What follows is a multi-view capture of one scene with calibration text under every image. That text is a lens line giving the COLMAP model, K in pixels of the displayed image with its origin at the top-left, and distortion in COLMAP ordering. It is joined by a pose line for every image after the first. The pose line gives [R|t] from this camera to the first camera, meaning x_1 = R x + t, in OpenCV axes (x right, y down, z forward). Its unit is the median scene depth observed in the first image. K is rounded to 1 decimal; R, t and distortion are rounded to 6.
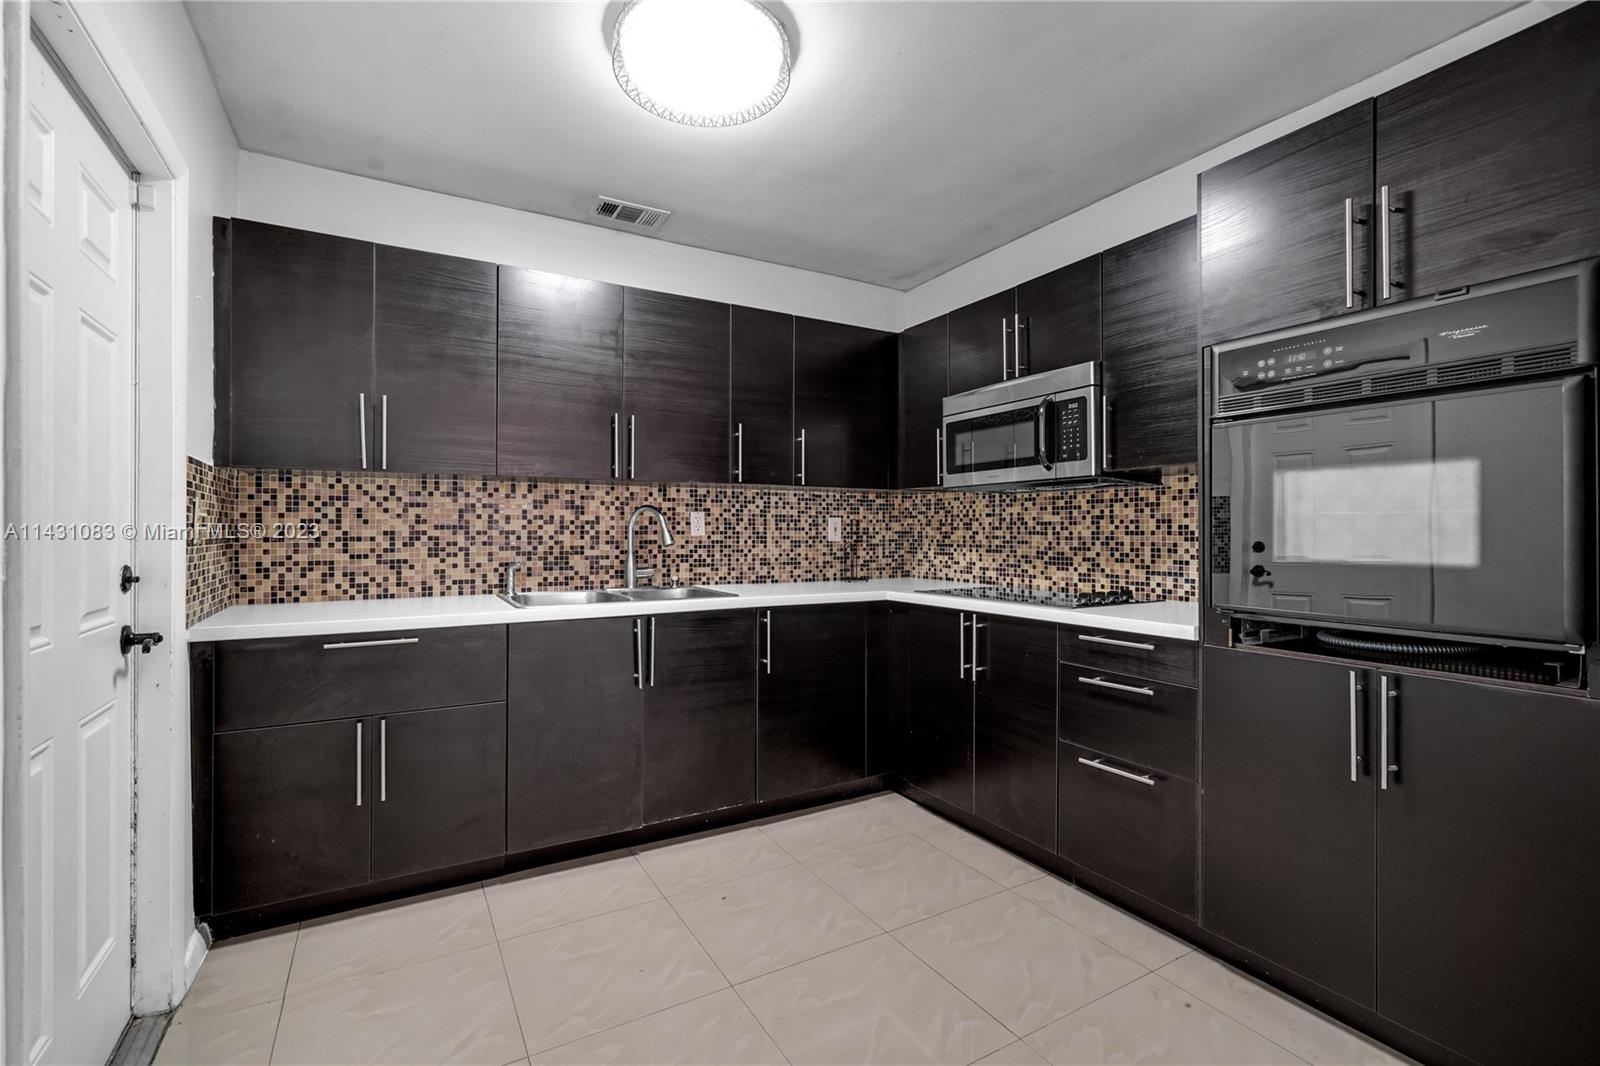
lens RADIAL K [[710.5, 0, 788.3], [0, 710.5, 525.9], [0, 0, 1]] dist [-0.001899, -0.000226]
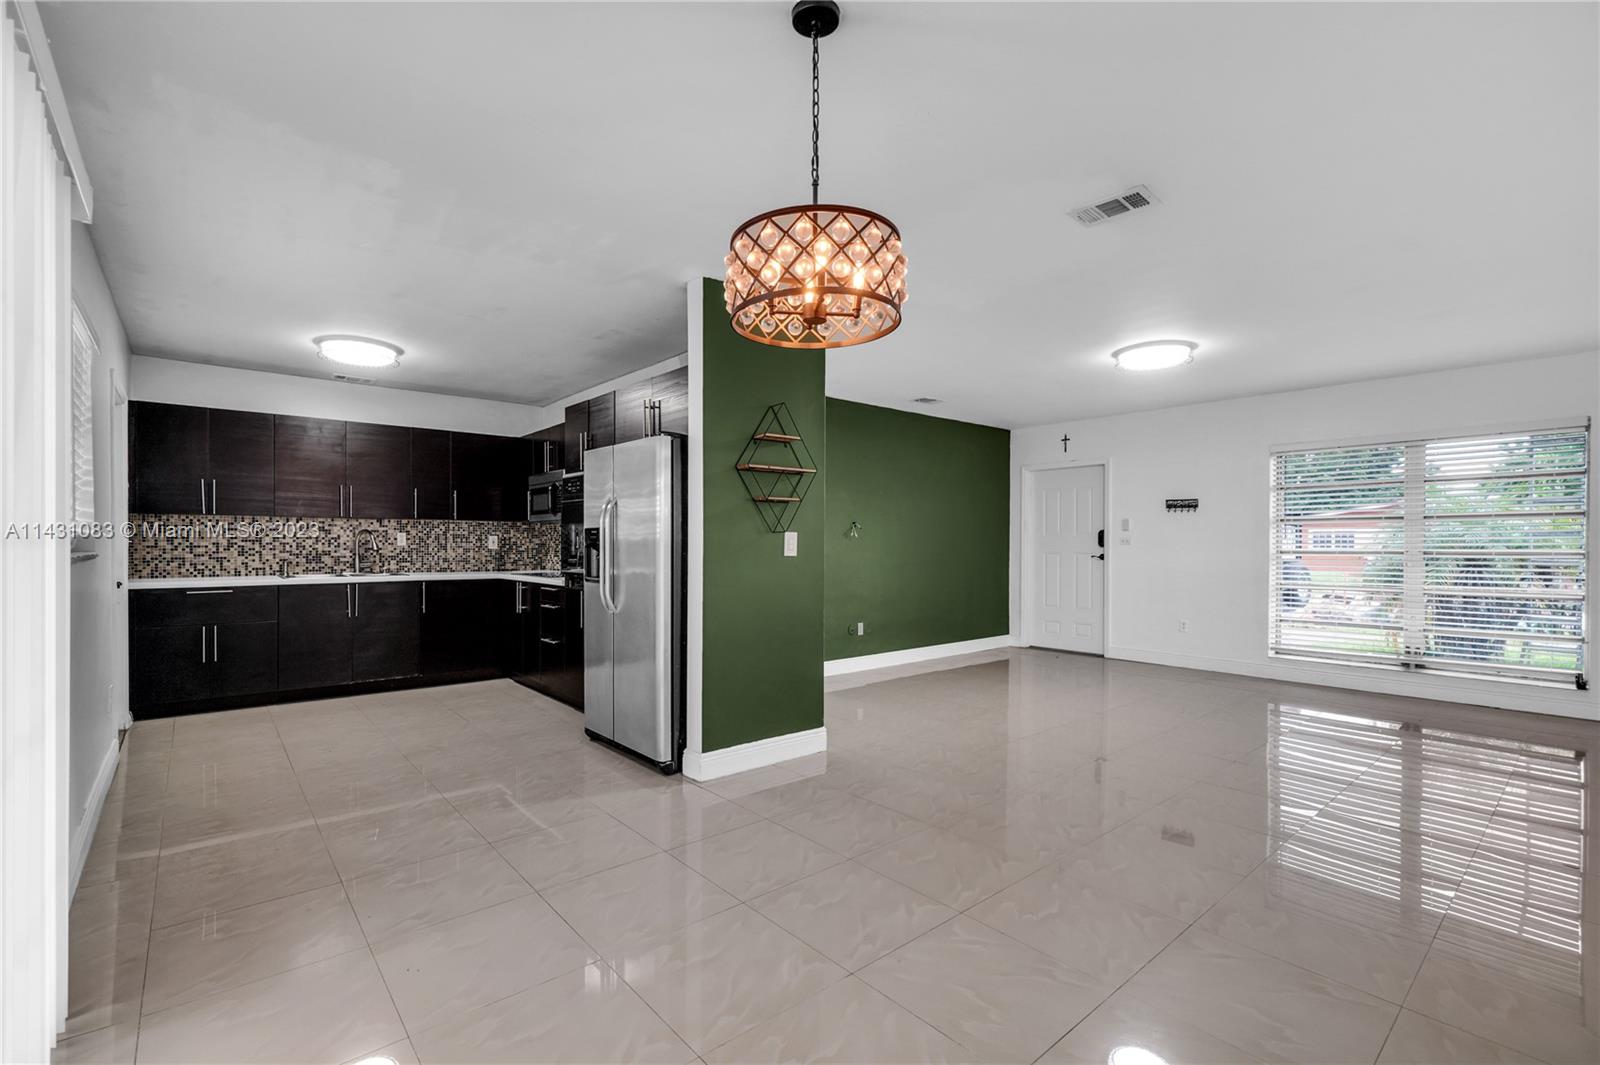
lens RADIAL K [[704.7, 0, 781.9], [0, 704.7, 551.3], [0, 0, 1]] dist [-0.000368, 0.000507]
pose [[0.984501, 0.001659, 0.175374, 0.622620], [-0.005083, 0.999805, 0.019076, -0.013713], [-0.175308, -0.019672, 0.984317, -1.164160]]
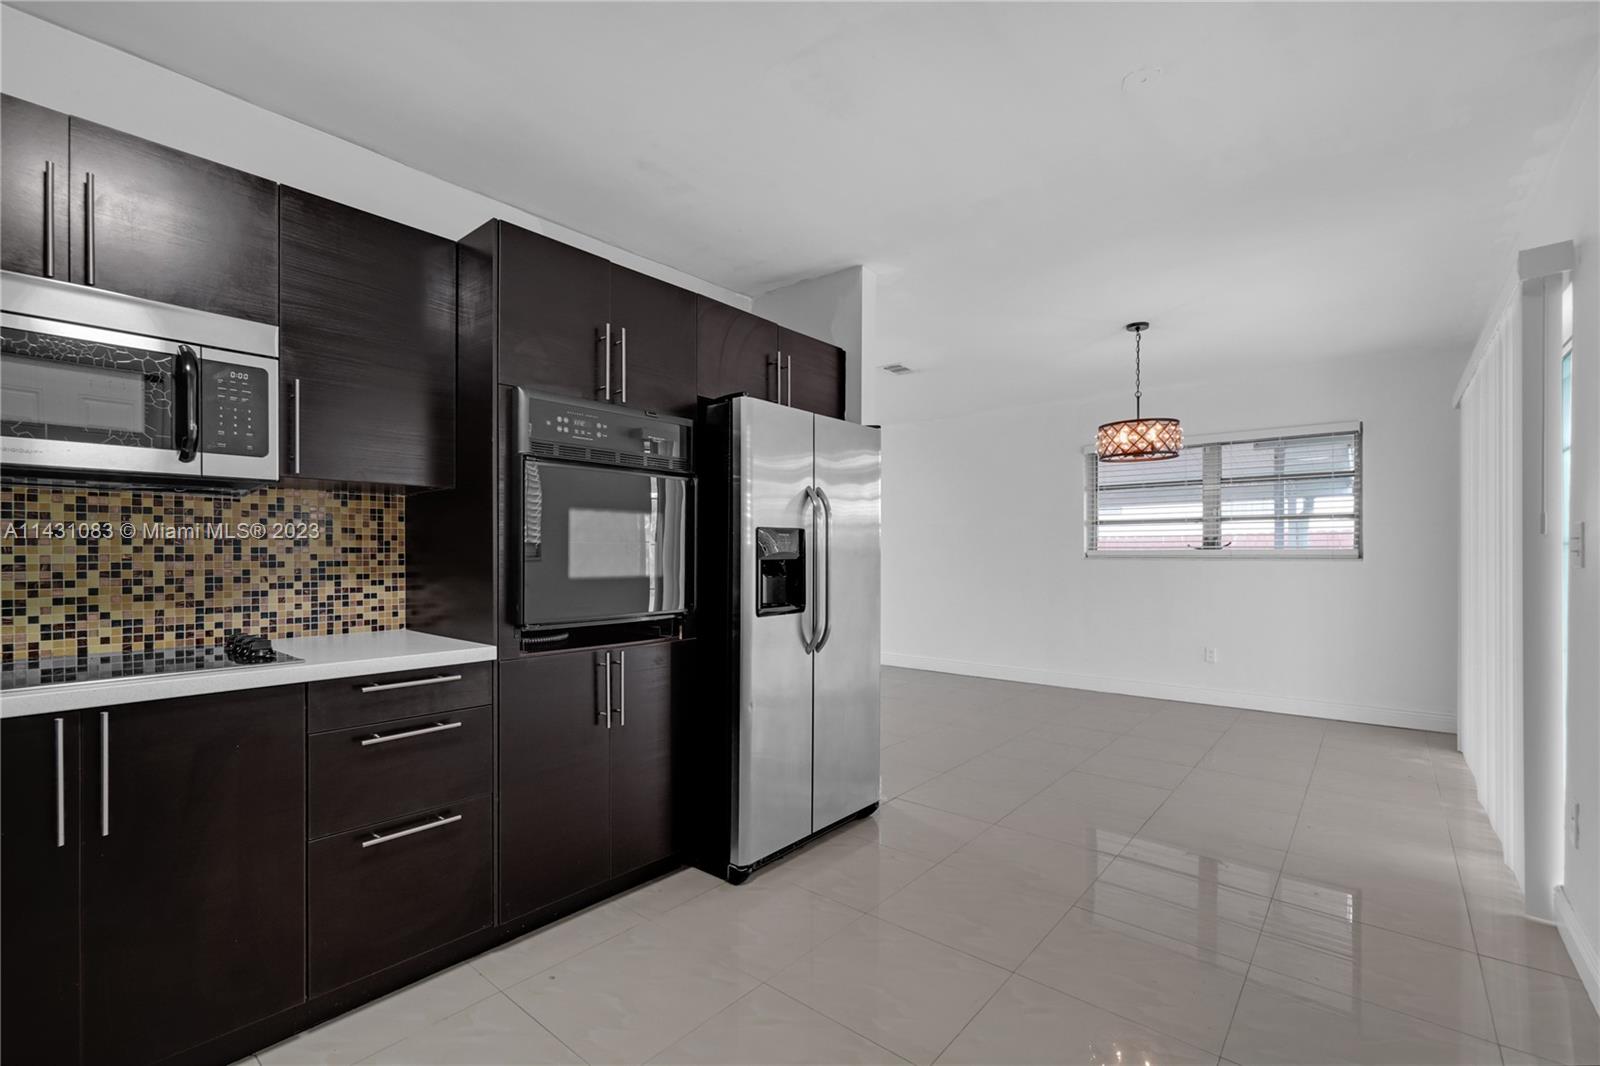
lens RADIAL K [[704.7, 0, 781.9], [0, 704.7, 551.8], [0, 0, 1]] dist [-0.000368, 0.000507]
pose [[-0.328695, 0.002330, 0.944433, -0.380245], [-0.008298, 0.999951, -0.005355, 0.002553], [-0.944400, -0.009597, -0.328660, 0.643771]]
